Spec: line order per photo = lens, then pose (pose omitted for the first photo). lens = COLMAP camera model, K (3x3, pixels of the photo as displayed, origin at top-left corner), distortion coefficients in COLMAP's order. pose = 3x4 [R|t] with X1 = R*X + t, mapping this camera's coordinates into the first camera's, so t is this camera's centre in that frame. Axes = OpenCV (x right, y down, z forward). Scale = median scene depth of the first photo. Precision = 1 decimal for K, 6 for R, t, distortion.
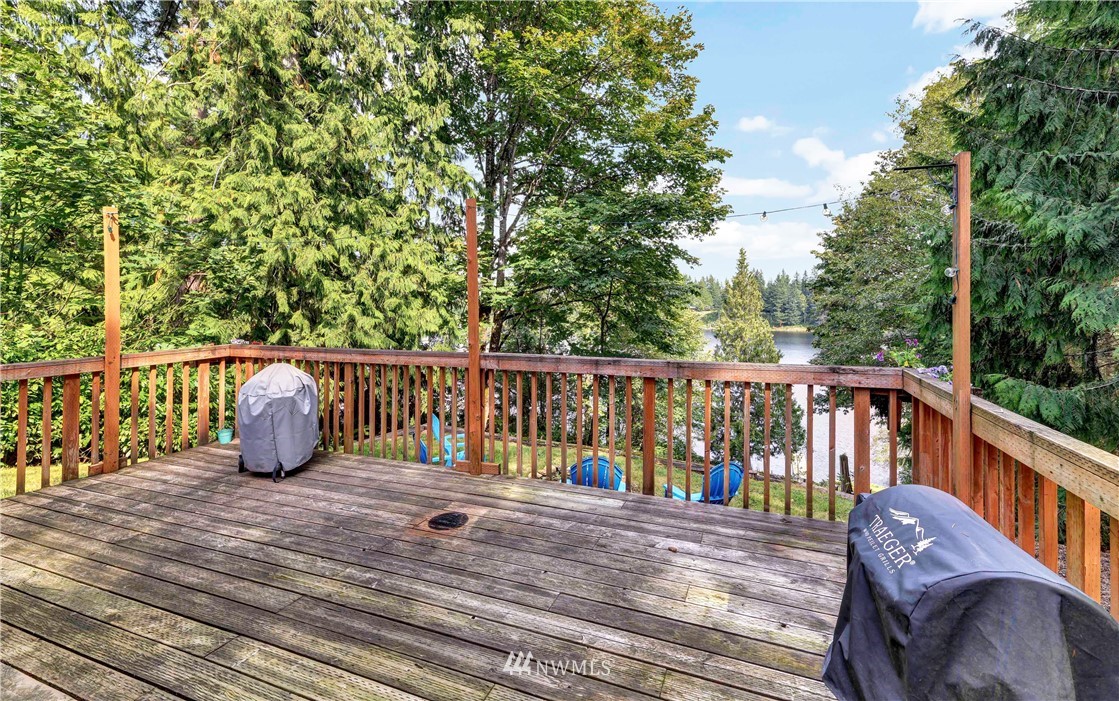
lens RADIAL K [[452.8, 0, 594.3], [0, 452.8, 300.3], [0, 0, 1]] dist [0.004261, -0.000865]
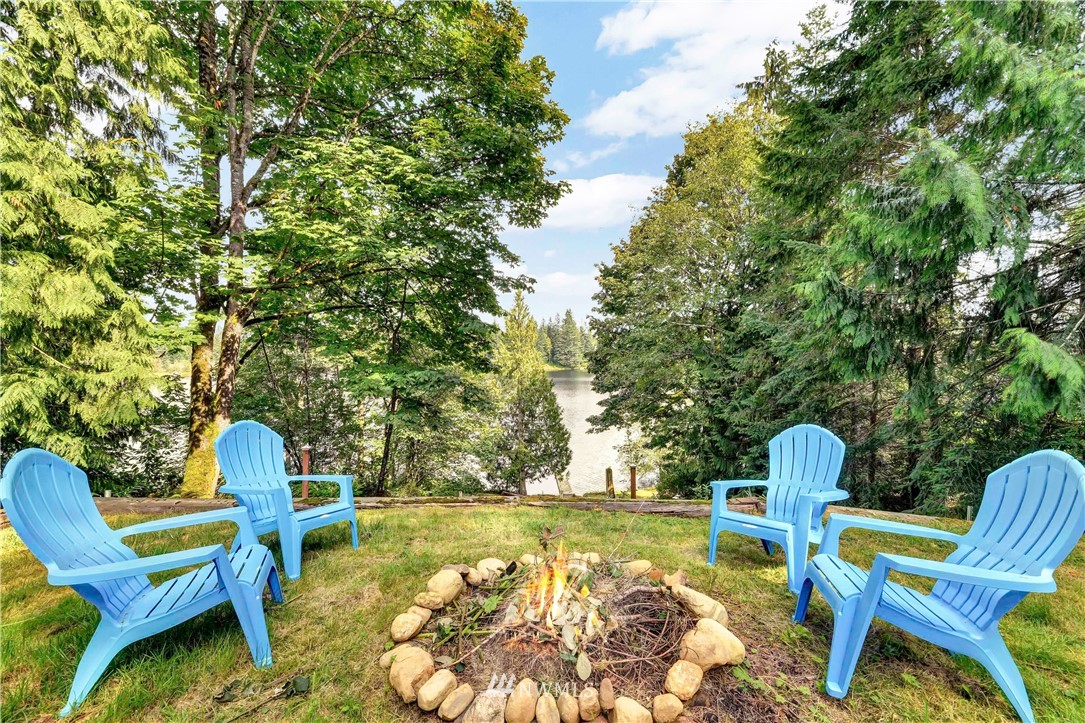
lens RADIAL K [[434.3, 0, 541.8], [0, 434.3, 363.5], [0, 0, 1]] dist [0.001576, 0.000202]
pose [[0.917217, -0.021055, 0.397831, -0.340914], [0.001348, 0.998761, 0.049752, 0.423305], [-0.398386, -0.045097, 0.916109, 1.517583]]
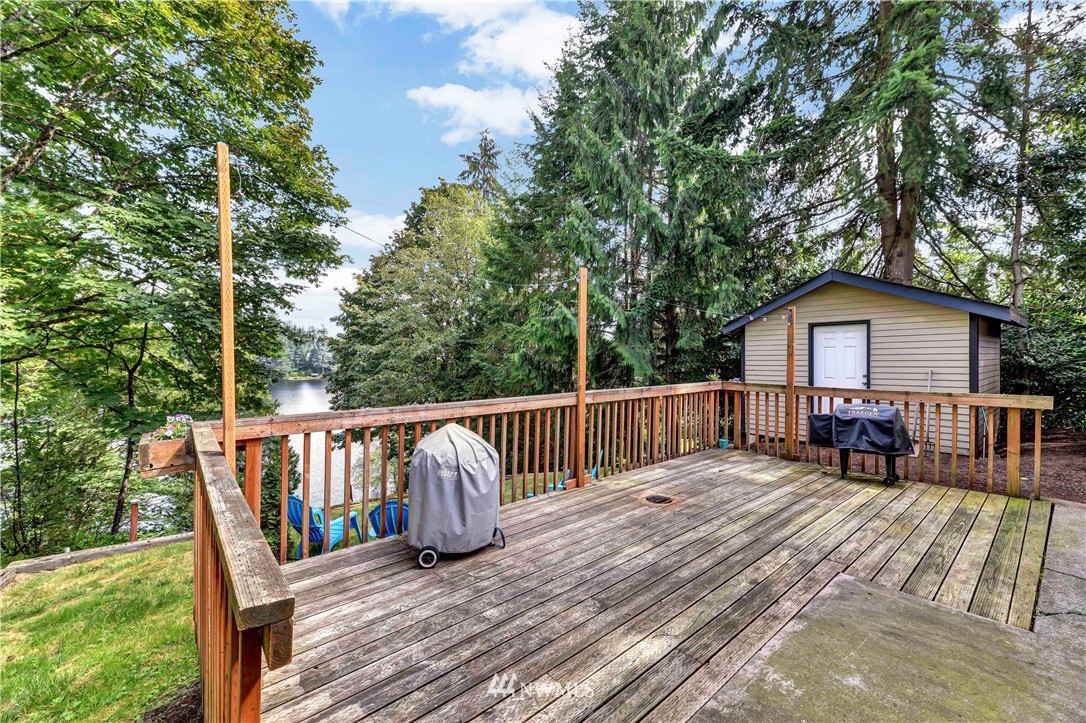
lens RADIAL K [[434.7, 0, 540.3], [0, 434.7, 359.9], [0, 0, 1]] dist [0.001576, 0.000202]
pose [[0.517506, -0.012761, 0.855584, -1.728064], [-0.012026, 0.999682, 0.022184, 0.008502], [-0.855595, -0.021770, 0.517188, 0.614394]]
